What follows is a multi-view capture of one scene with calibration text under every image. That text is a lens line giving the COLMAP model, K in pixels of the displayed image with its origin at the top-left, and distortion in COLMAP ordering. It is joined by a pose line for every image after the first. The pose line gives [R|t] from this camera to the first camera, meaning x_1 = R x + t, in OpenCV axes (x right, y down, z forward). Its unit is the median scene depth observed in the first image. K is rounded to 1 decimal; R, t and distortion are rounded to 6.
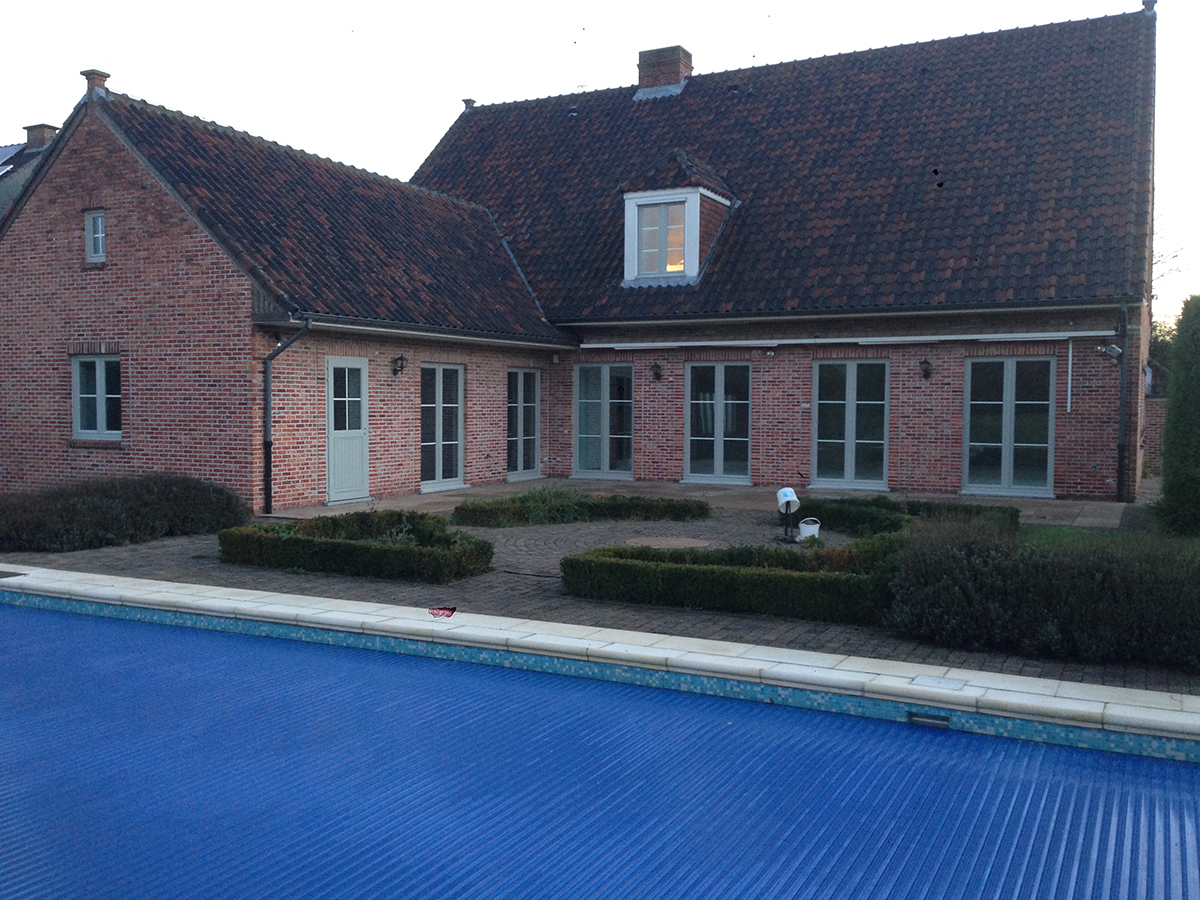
lens RADIAL K [[1092.7, 0, 600.0], [0, 1092.7, 450.0], [0, 0, 1]] dist [0.128569, -0.150222]
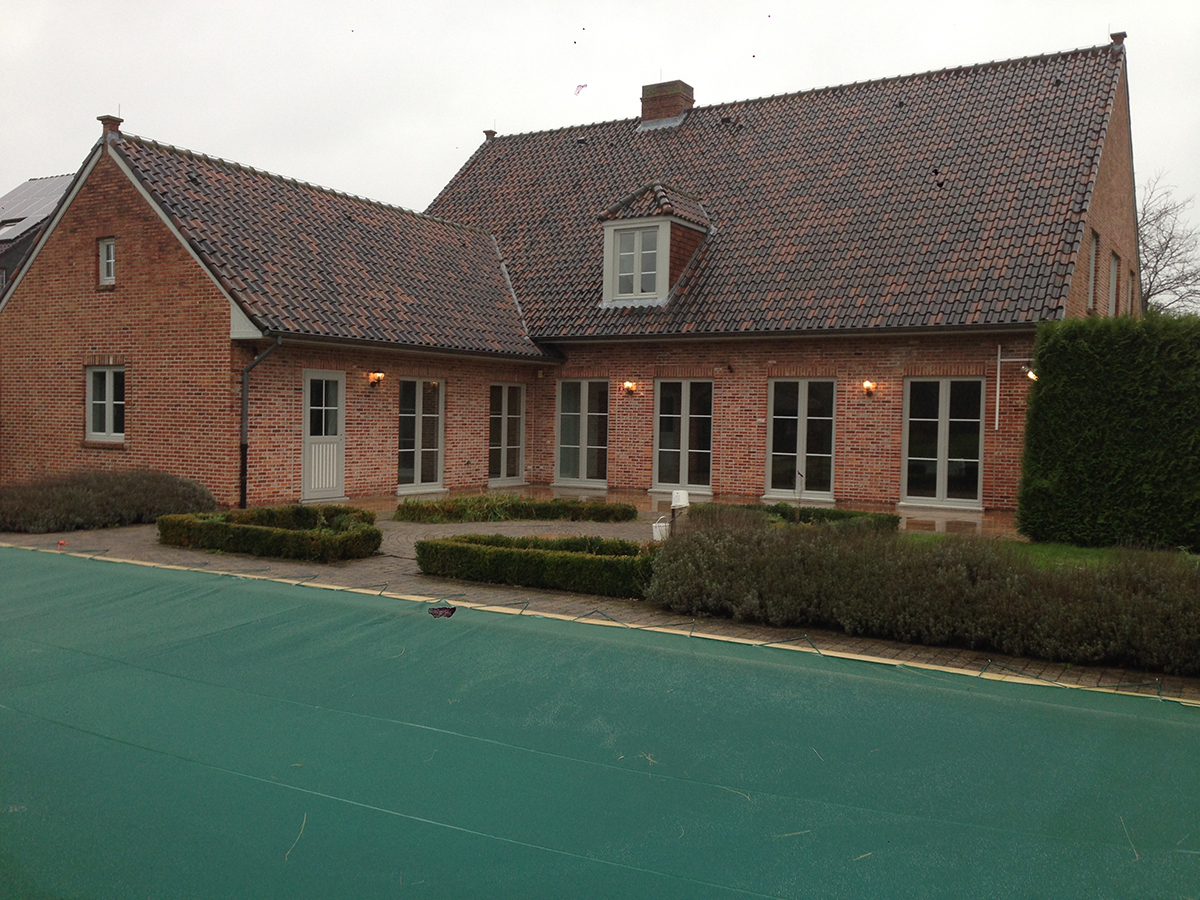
lens RADIAL K [[1092.7, 0, 600.0], [0, 1092.7, 450.0], [0, 0, 1]] dist [0.128569, -0.150222]
pose [[0.996958, 0.015908, -0.076294, 0.121839], [-0.017035, 0.999755, -0.014143, 0.006498], [0.076050, 0.015400, 0.996985, -0.079117]]
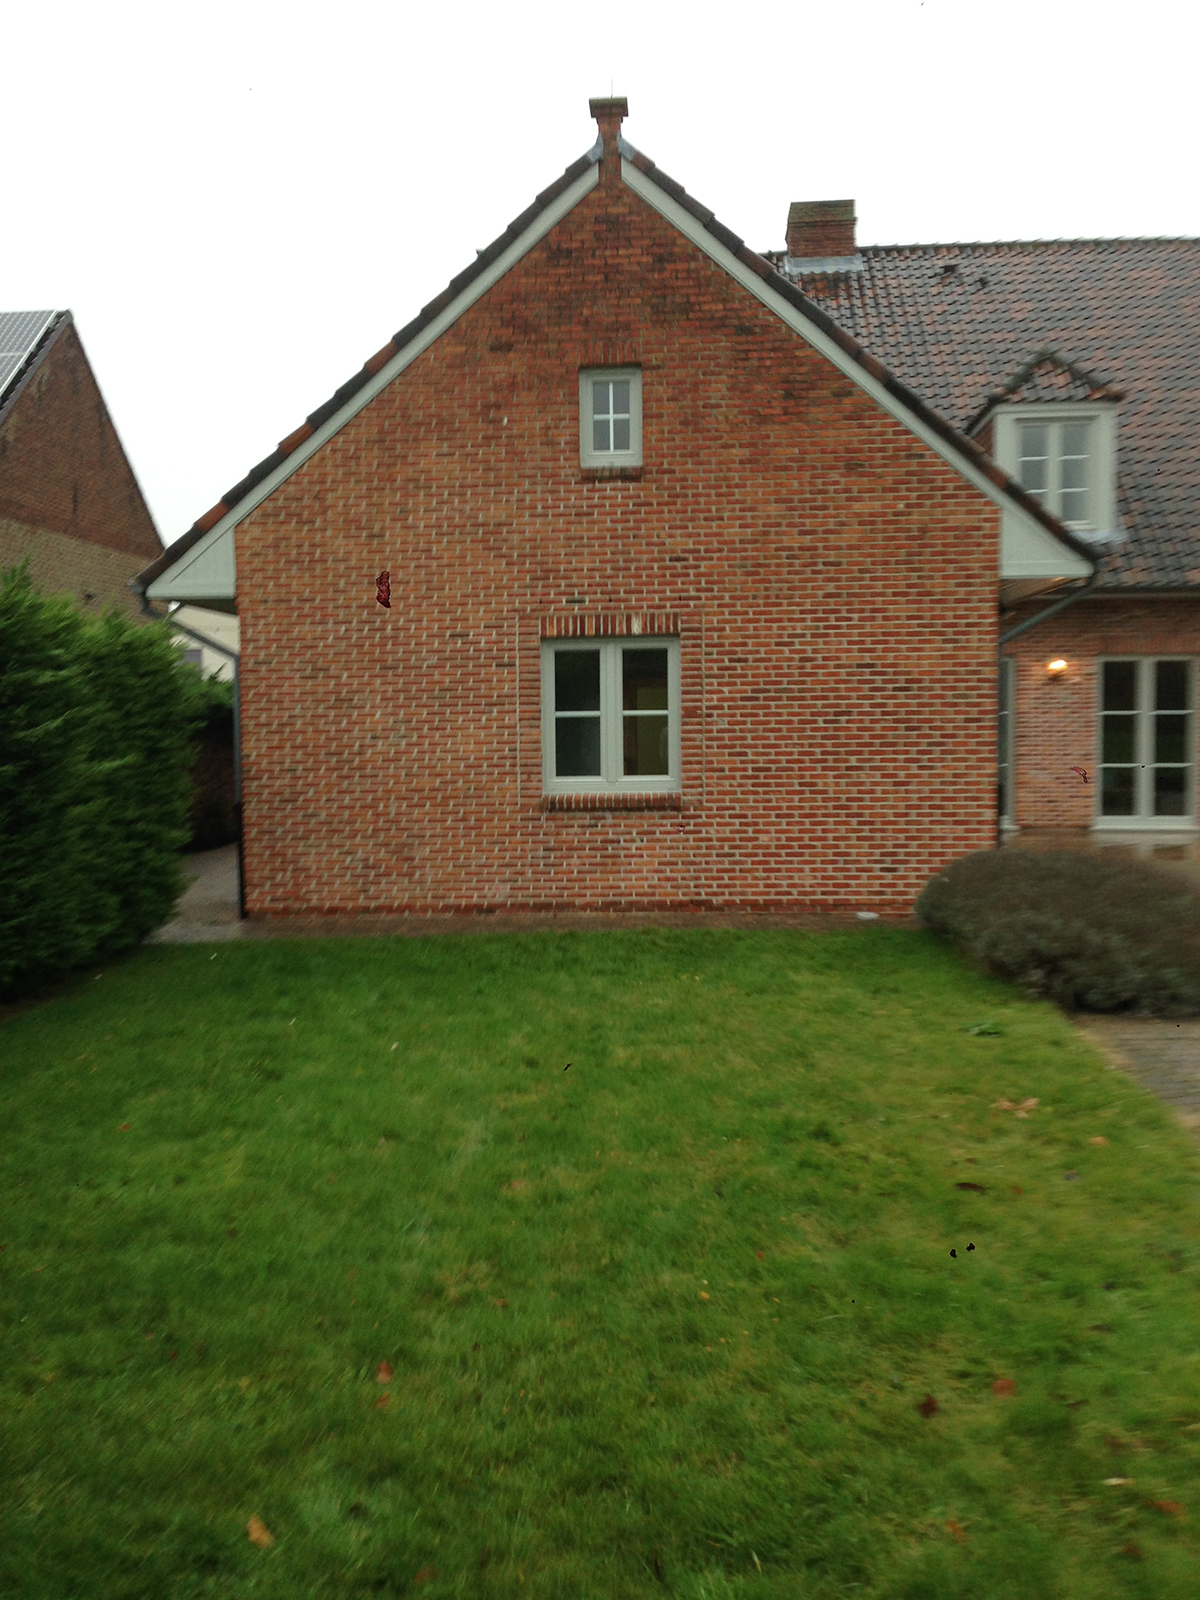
lens RADIAL K [[1463.0, 0, 597.9], [0, 1463.0, 884.6], [0, 0, 1]] dist [-0.041932, 0.163628]
pose [[0.916722, -0.063795, 0.394399, -0.670117], [0.039950, 0.996859, 0.068385, -0.012802], [-0.397523, -0.046934, 0.916391, 0.306969]]
